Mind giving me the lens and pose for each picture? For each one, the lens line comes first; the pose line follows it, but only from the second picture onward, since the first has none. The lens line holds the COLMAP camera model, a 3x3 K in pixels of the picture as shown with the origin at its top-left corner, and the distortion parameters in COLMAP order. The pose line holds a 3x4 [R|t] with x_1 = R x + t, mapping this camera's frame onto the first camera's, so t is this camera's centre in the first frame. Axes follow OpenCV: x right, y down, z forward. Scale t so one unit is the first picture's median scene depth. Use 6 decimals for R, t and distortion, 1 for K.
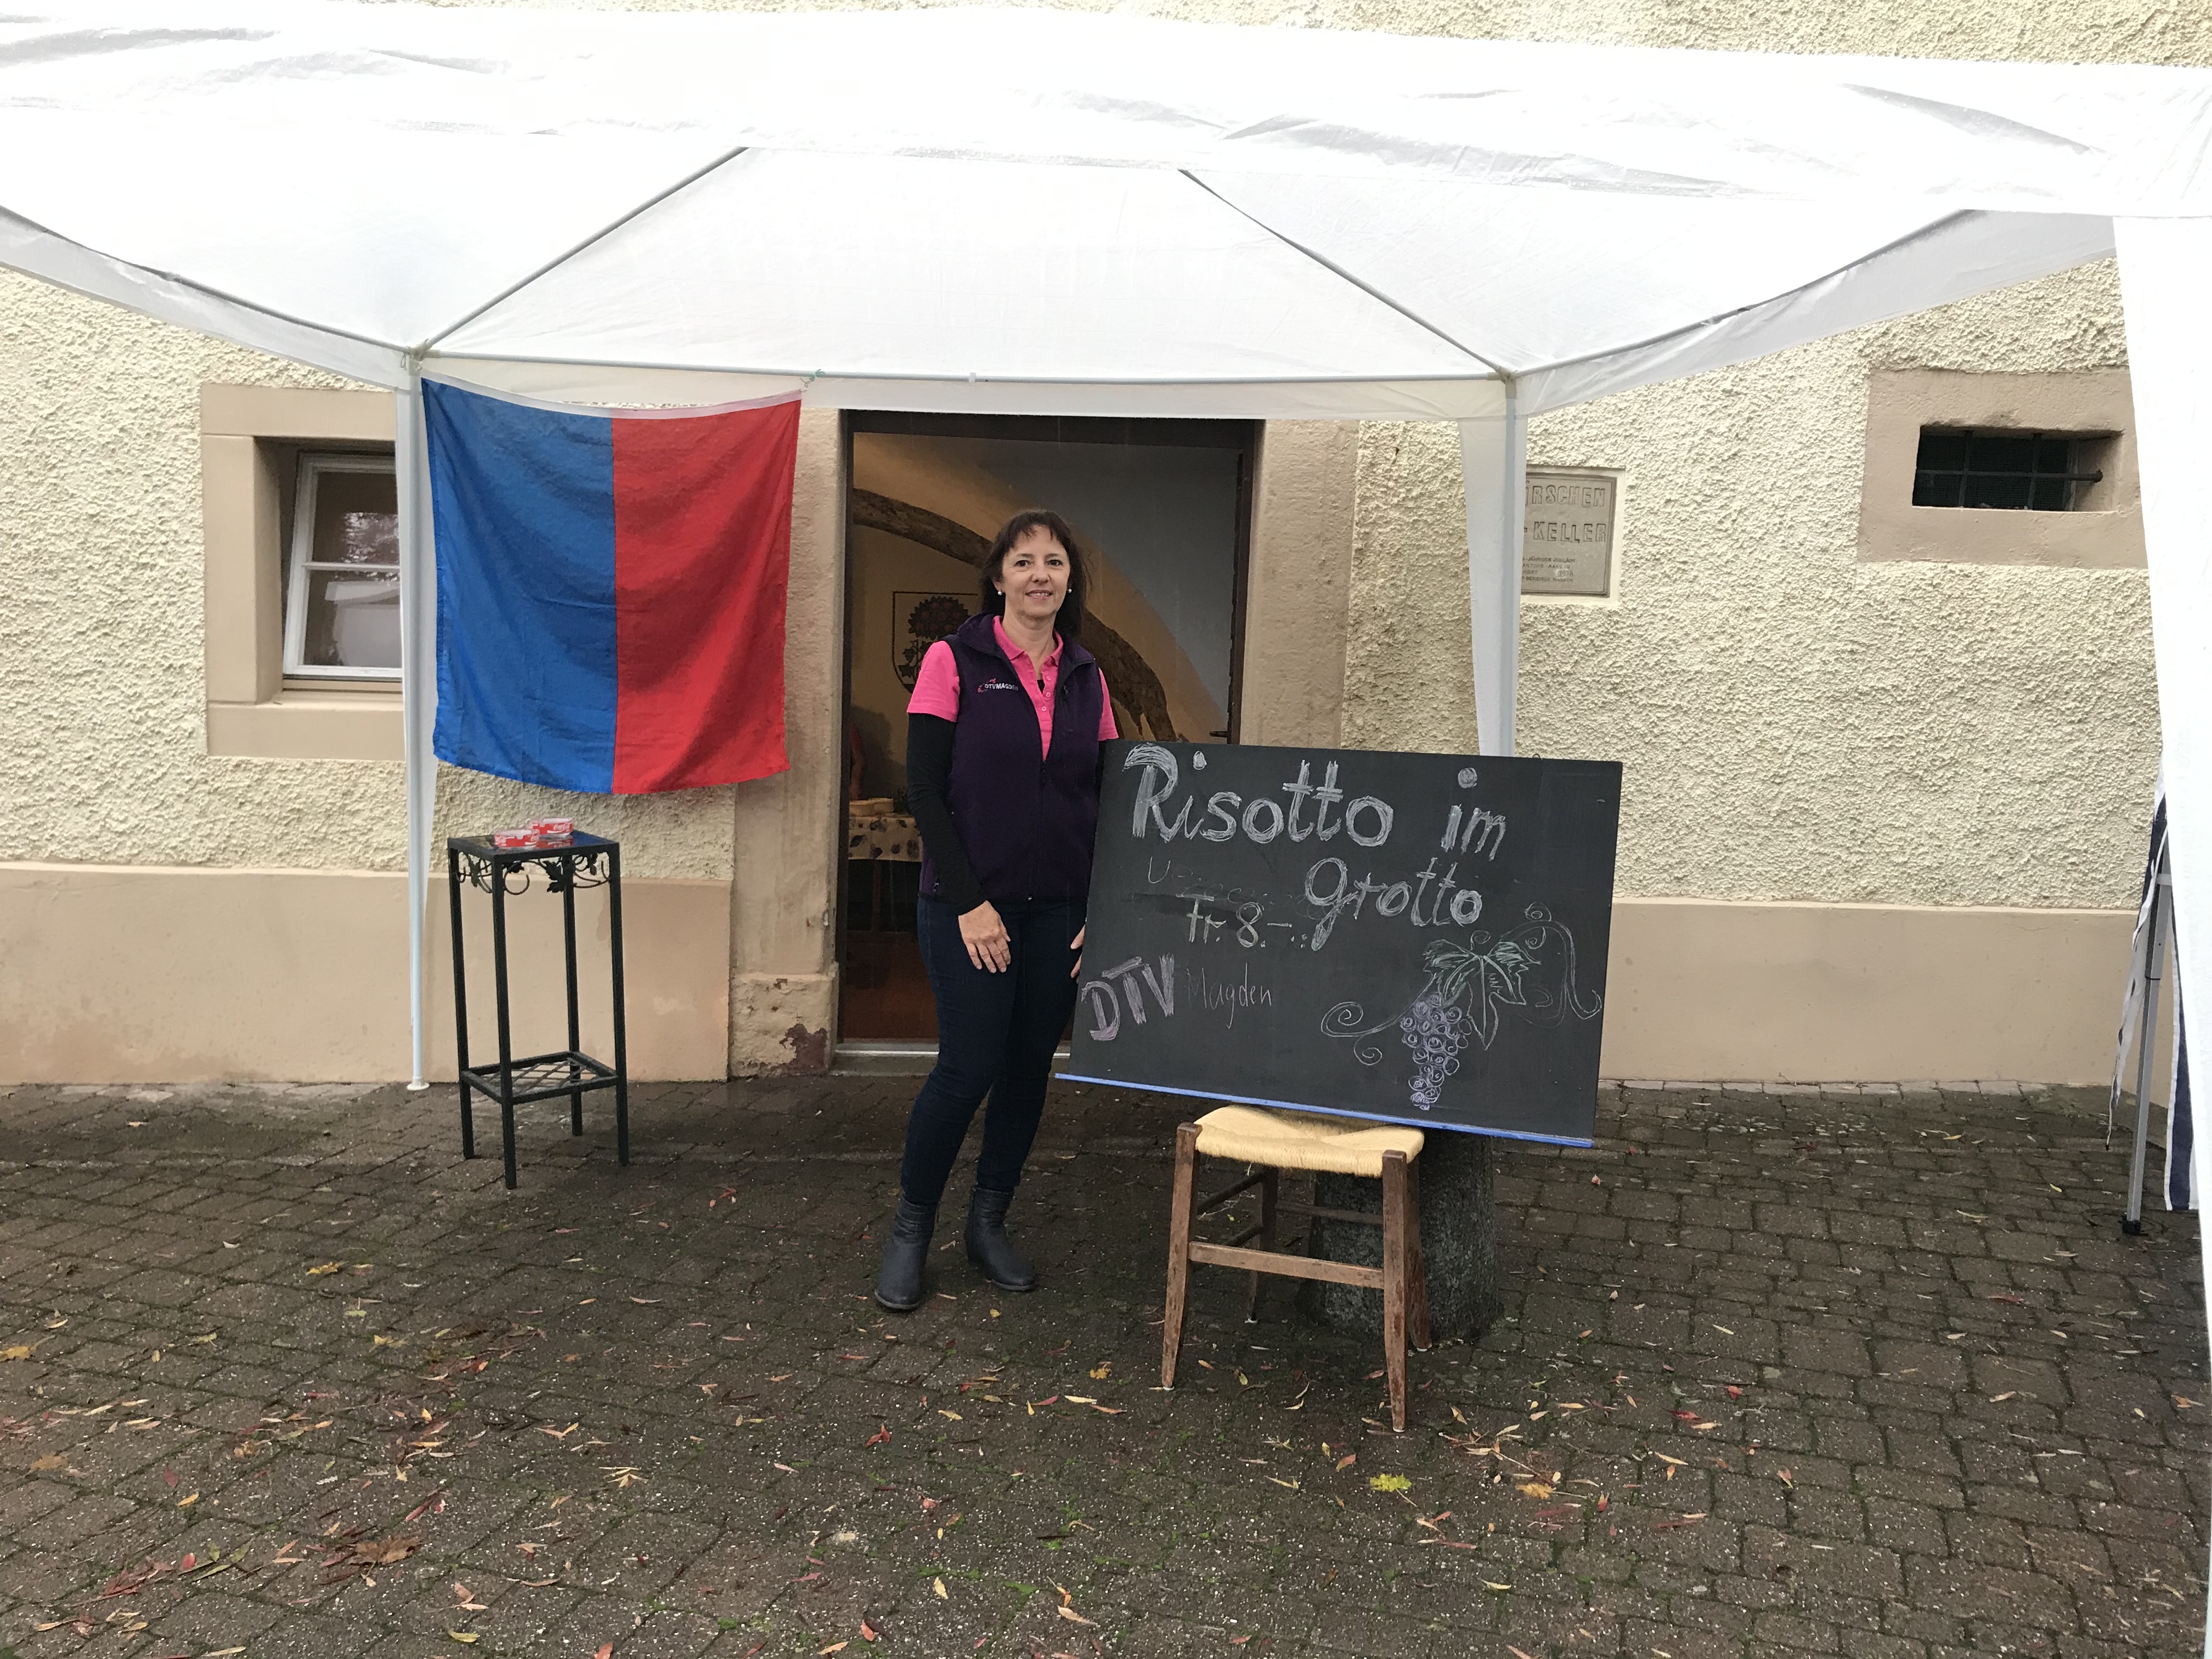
lens RADIAL K [[1791.7, 0, 1094.7], [0, 1791.7, 820.4], [0, 0, 1]] dist [0.034402, -0.012031]
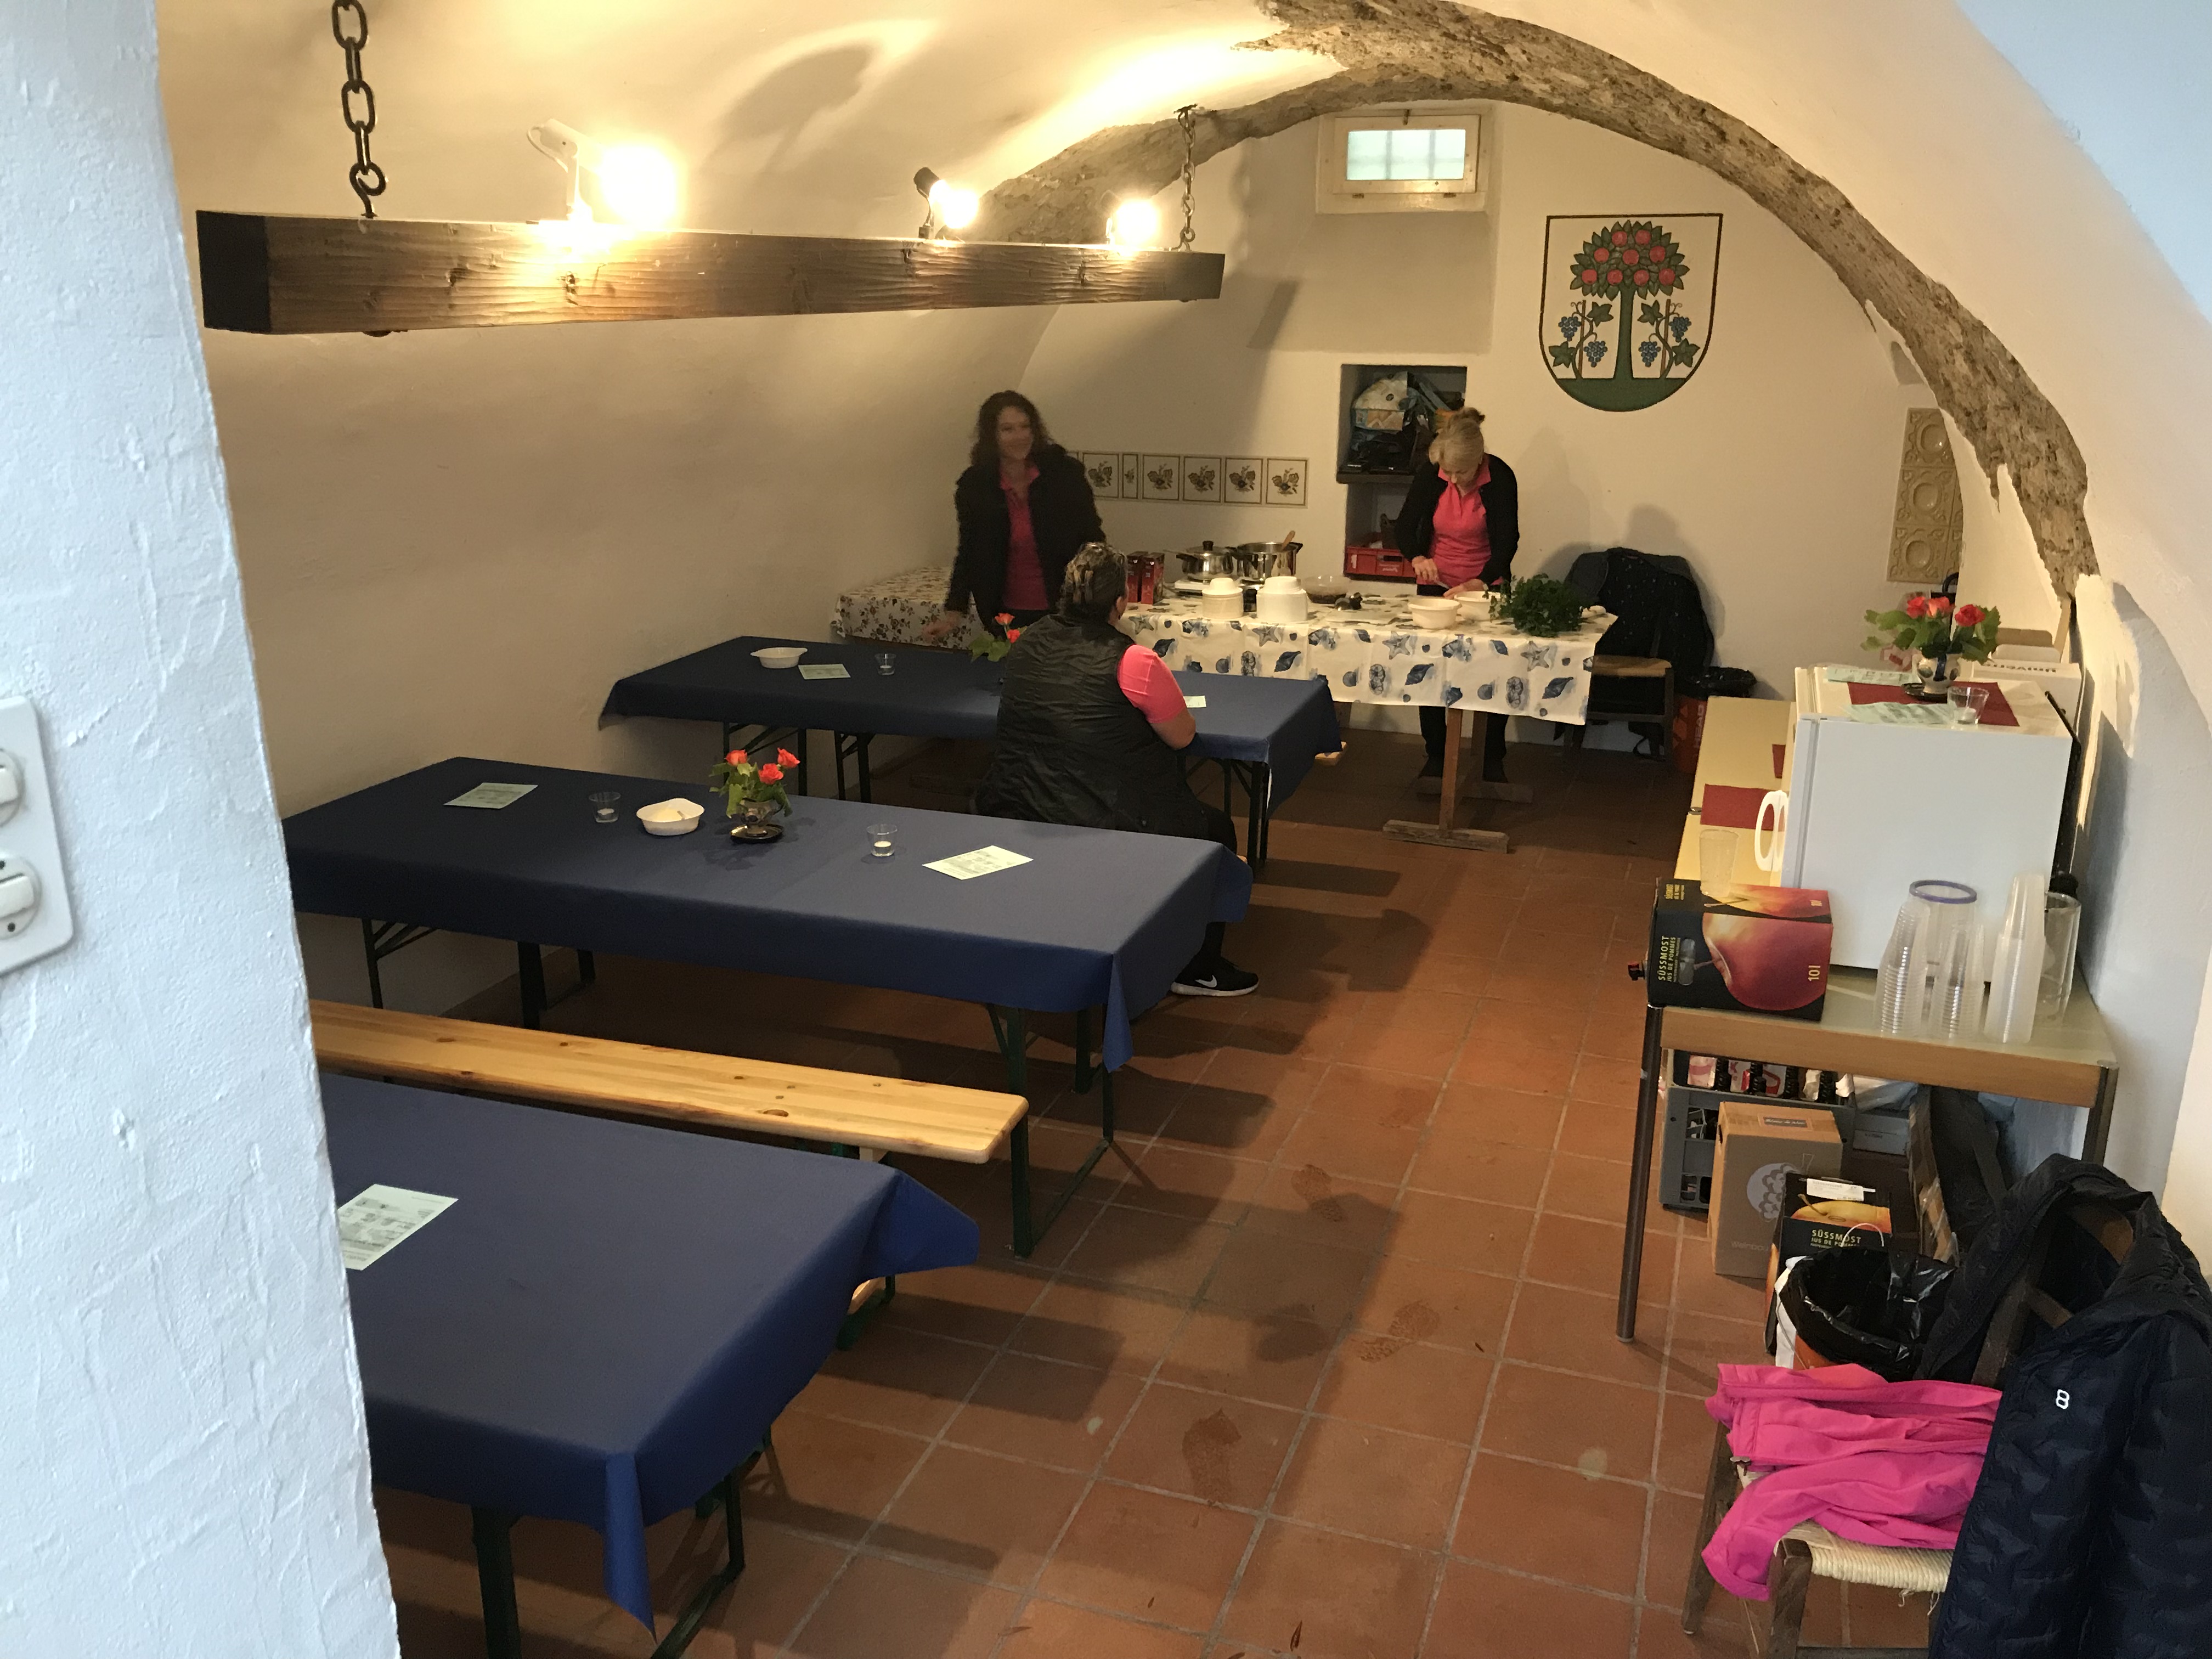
lens RADIAL K [[1791.7, 0, 1094.7], [0, 1791.7, 820.4], [0, 0, 1]] dist [0.034402, -0.012031]
pose [[0.911768, 0.088823, -0.400986, 0.024799], [-0.011129, 0.981319, 0.192067, -0.171791], [0.410555, -0.170658, 0.895723, 1.431726]]
